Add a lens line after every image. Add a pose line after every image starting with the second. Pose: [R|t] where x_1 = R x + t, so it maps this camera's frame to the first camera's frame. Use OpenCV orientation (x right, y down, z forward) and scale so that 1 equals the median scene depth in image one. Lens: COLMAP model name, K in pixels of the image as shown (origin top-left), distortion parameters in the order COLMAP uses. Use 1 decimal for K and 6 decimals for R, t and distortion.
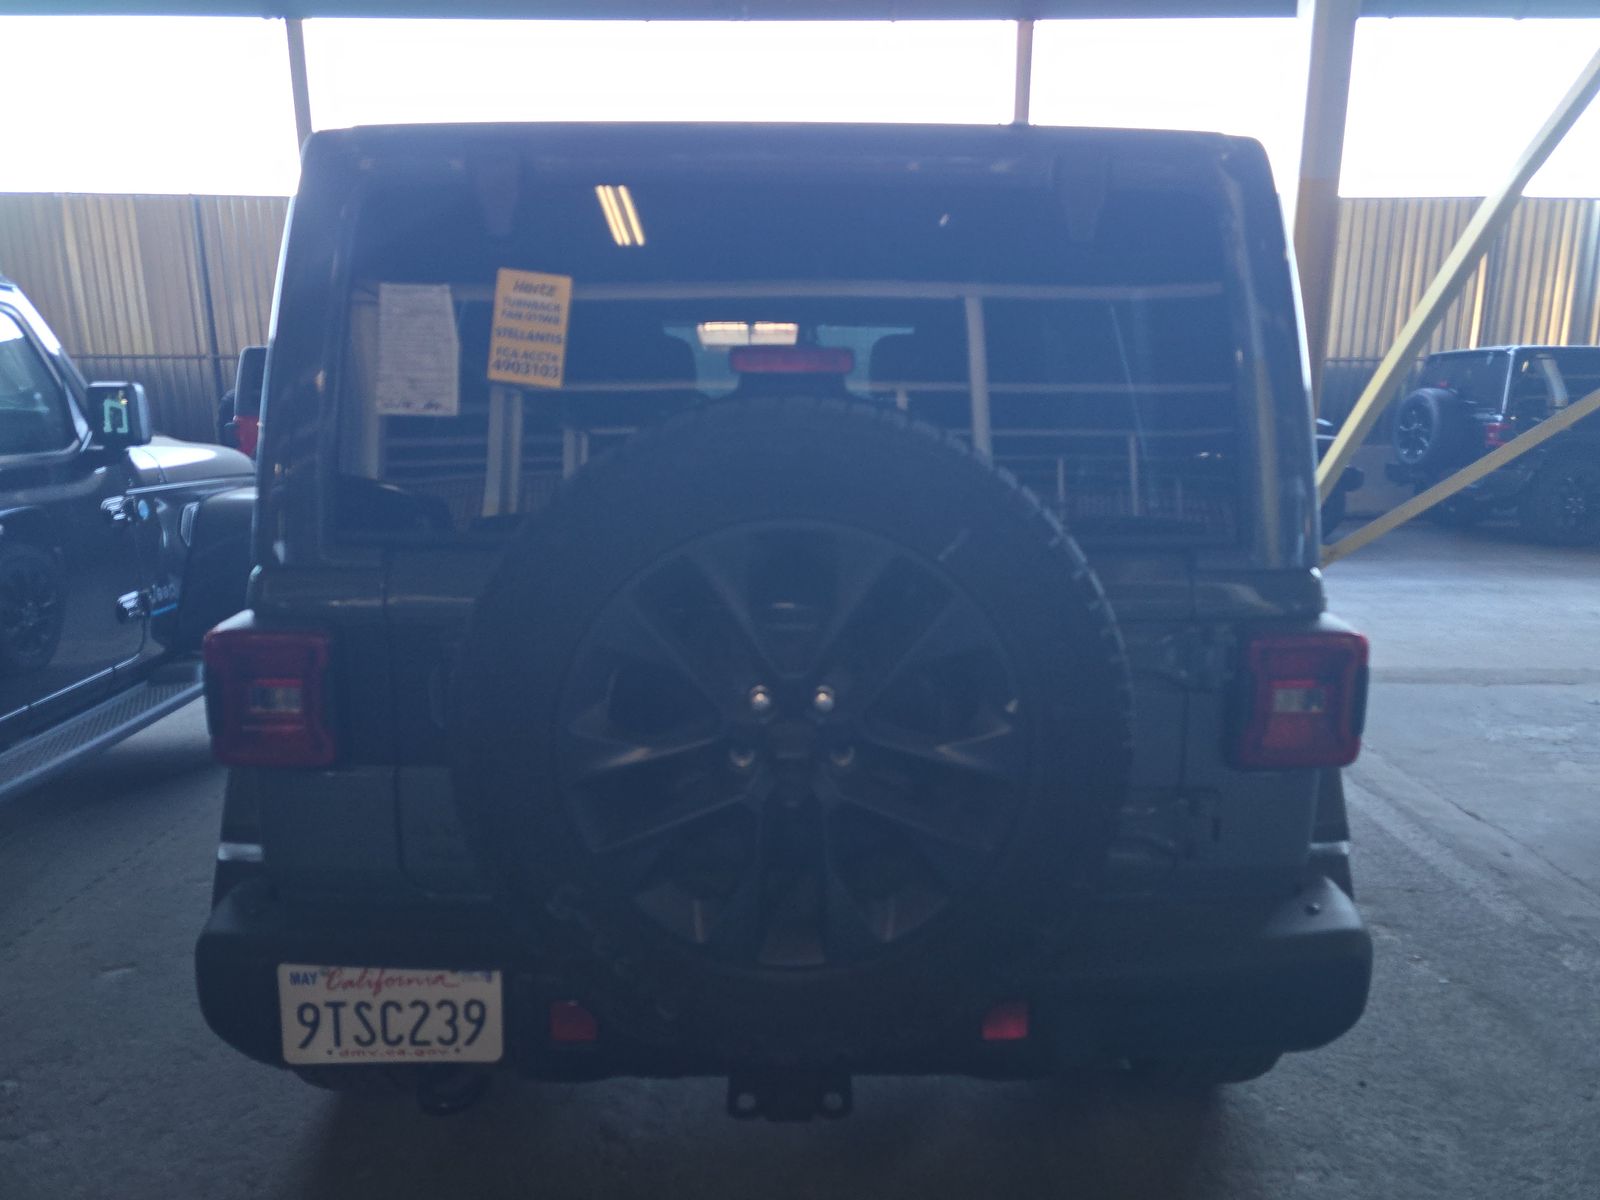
lens RADIAL K [[1085.4, 0, 802.2], [0, 1085.4, 570.5], [0, 0, 1]] dist [0.000796, -0.000834]
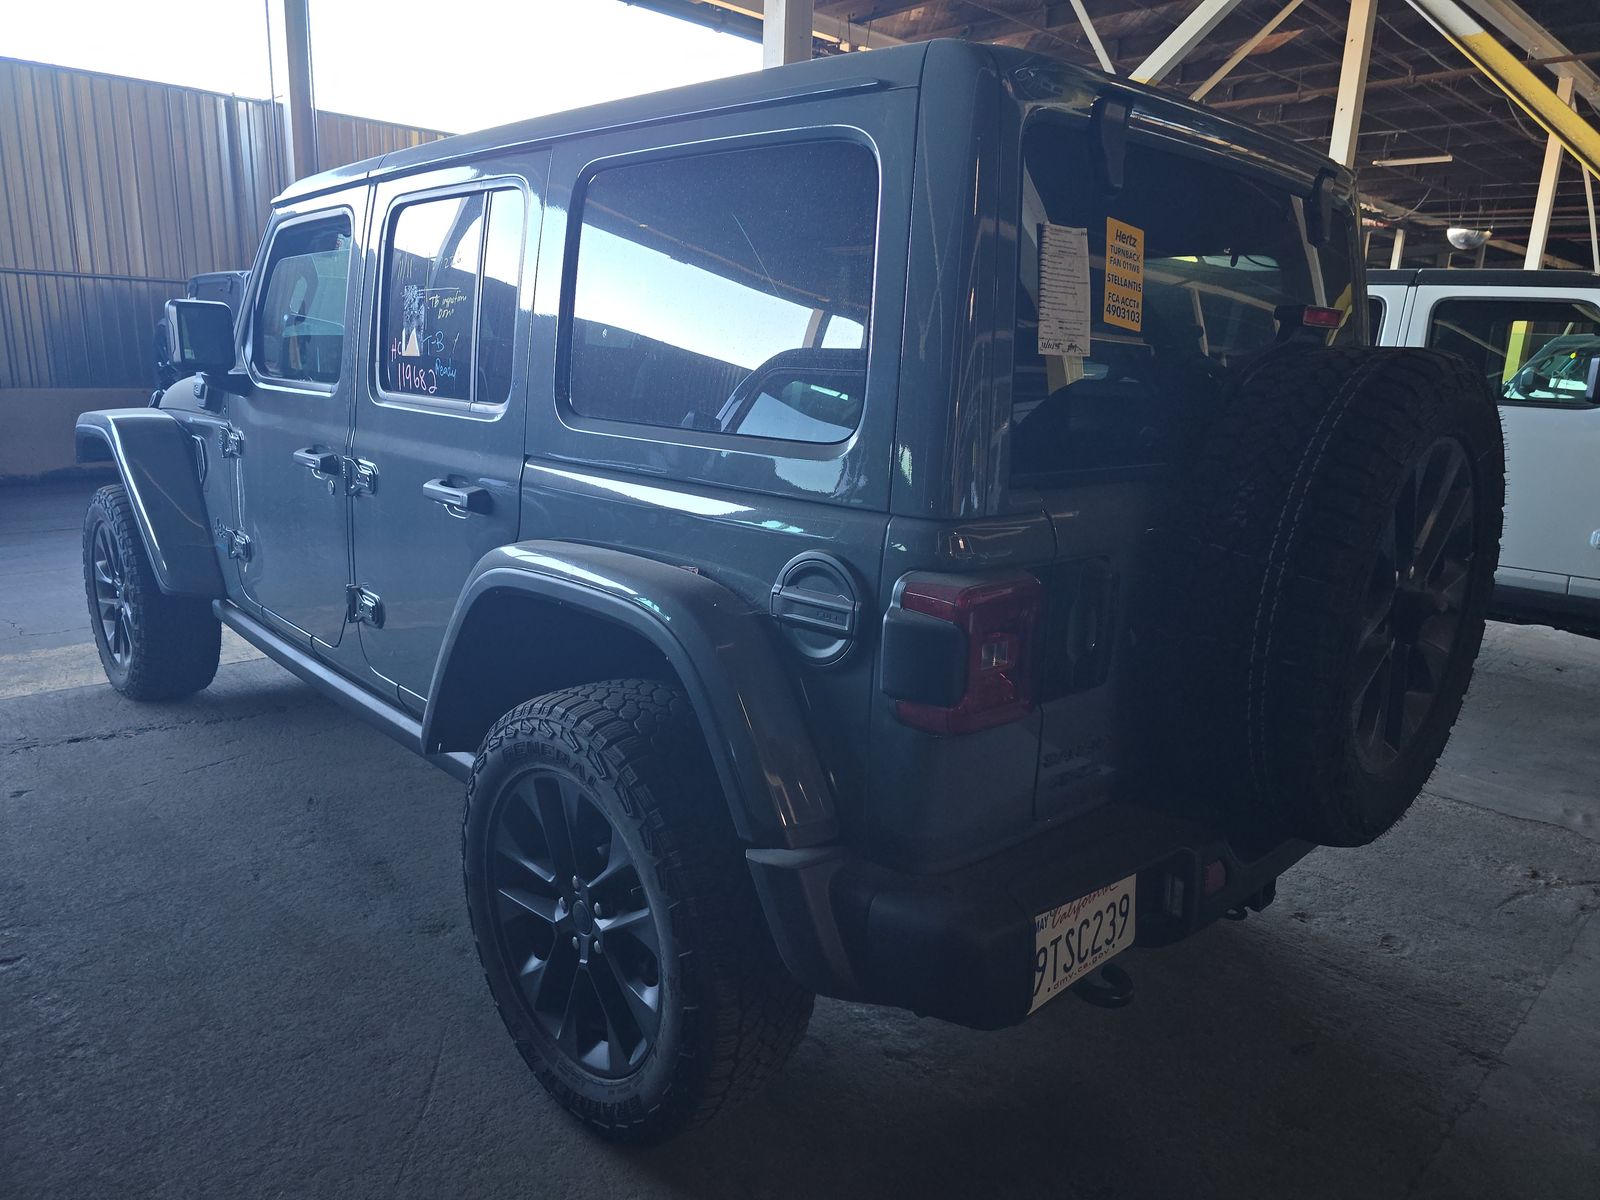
lens RADIAL K [[1069.9, 0, 800.0], [0, 1069.9, 600.0], [0, 0, 1]] dist [-0.001954, -0.007264]
pose [[0.752754, -0.136414, 0.644014, -1.213030], [0.096804, 0.990597, 0.096677, -0.037509], [-0.651146, -0.010430, 0.758881, 0.397503]]
